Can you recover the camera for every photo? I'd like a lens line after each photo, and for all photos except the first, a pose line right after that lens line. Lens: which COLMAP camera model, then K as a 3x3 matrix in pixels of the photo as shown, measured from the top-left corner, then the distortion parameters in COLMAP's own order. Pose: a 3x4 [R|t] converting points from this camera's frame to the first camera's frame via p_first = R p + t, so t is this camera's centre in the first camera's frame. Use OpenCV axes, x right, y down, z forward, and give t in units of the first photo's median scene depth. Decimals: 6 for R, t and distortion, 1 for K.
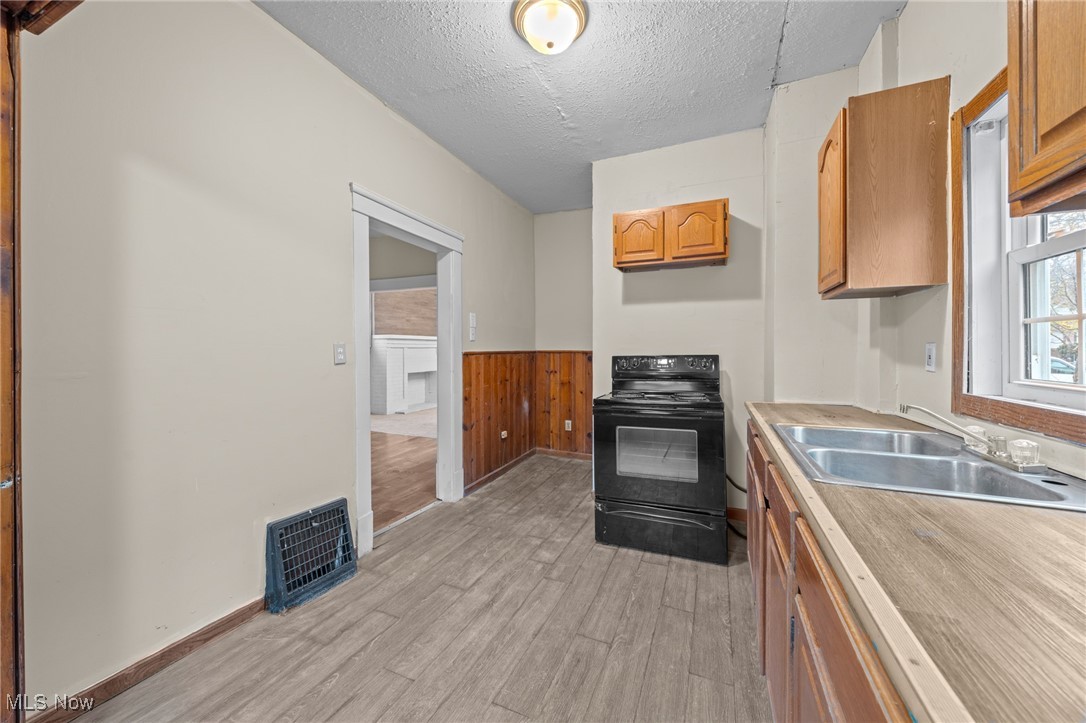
lens RADIAL K [[394.4, 0, 544.8], [0, 394.4, 349.7], [0, 0, 1]] dist [-0.002682, -0.000033]
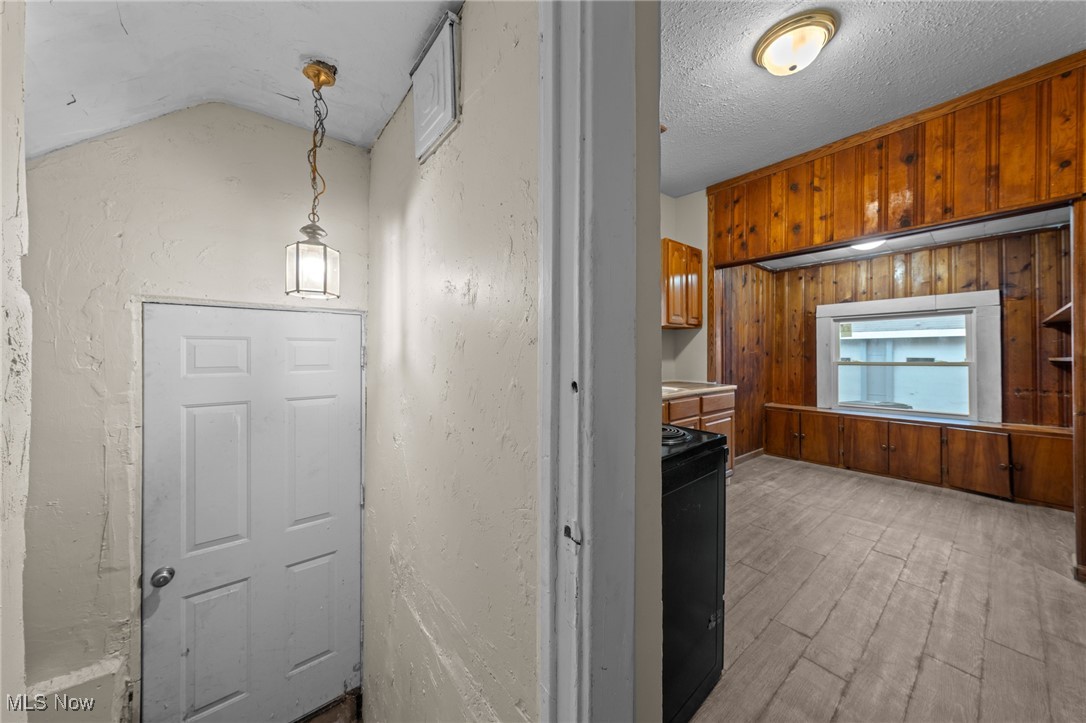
lens RADIAL K [[368.0, 0, 547.4], [0, 368.0, 350.5], [0, 0, 1]] dist [0.000009, 0.000024]
pose [[-0.883089, 0.000406, 0.469206, 0.094730], [-0.001843, 0.999989, -0.004334, 0.000861], [-0.469202, -0.004692, -0.883078, 1.521558]]
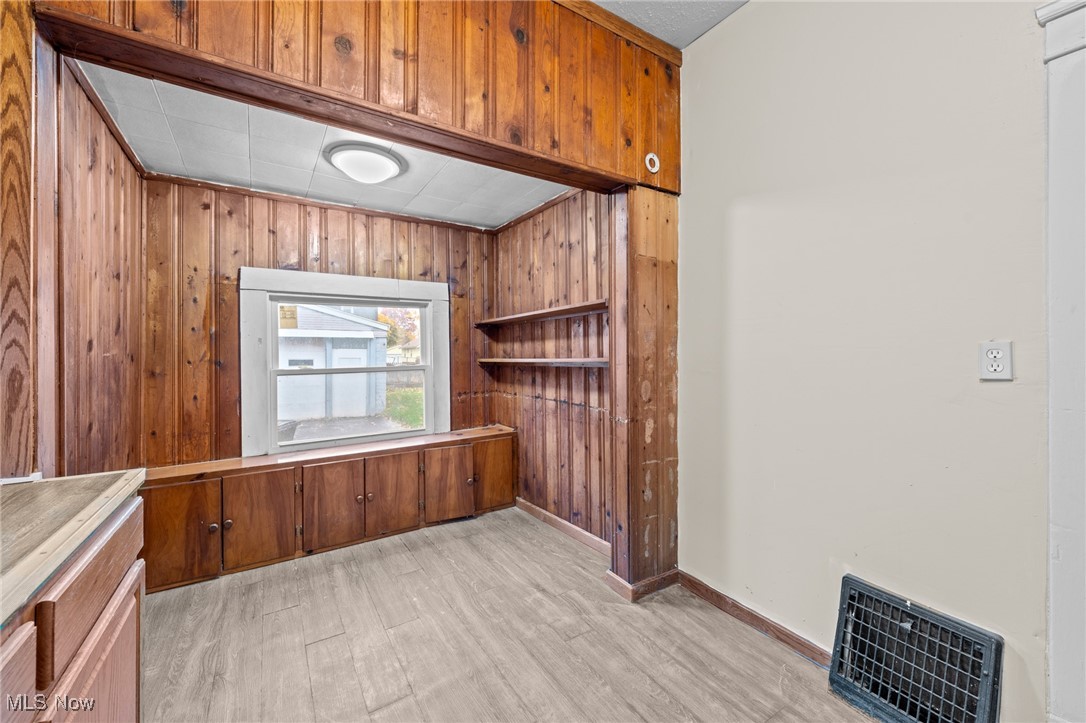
lens RADIAL K [[428.1, 0, 541.1], [0, 428.1, 353.0], [0, 0, 1]] dist [-0.000683, -0.000099]
pose [[-0.559668, -0.000543, -0.828716, 0.246565], [0.001212, 0.999998, -0.001473, -0.000674], [0.828716, -0.001829, -0.559667, 0.675455]]
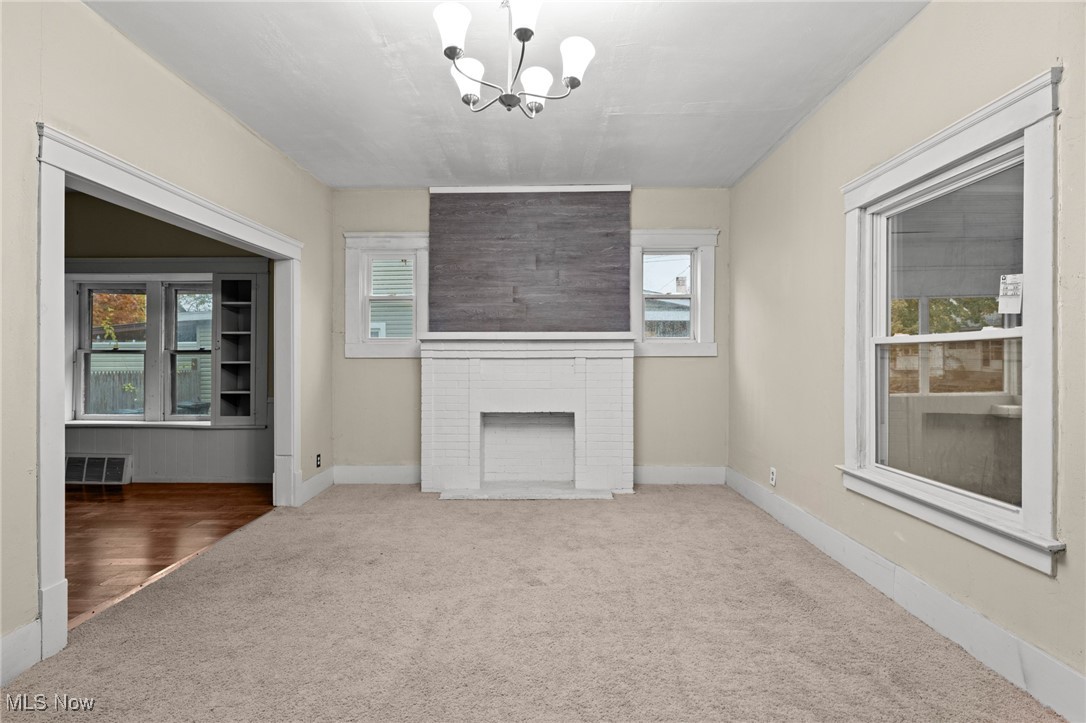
lens RADIAL K [[534.4, 0, 539.9], [0, 534.4, 356.3], [0, 0, 1]] dist [0.003088, -0.000275]
pose [[0.385957, -0.003322, -0.922511, 0.752173], [-0.004534, 0.999975, -0.005498, -0.011054], [0.922506, 0.006305, 0.385932, 2.292551]]
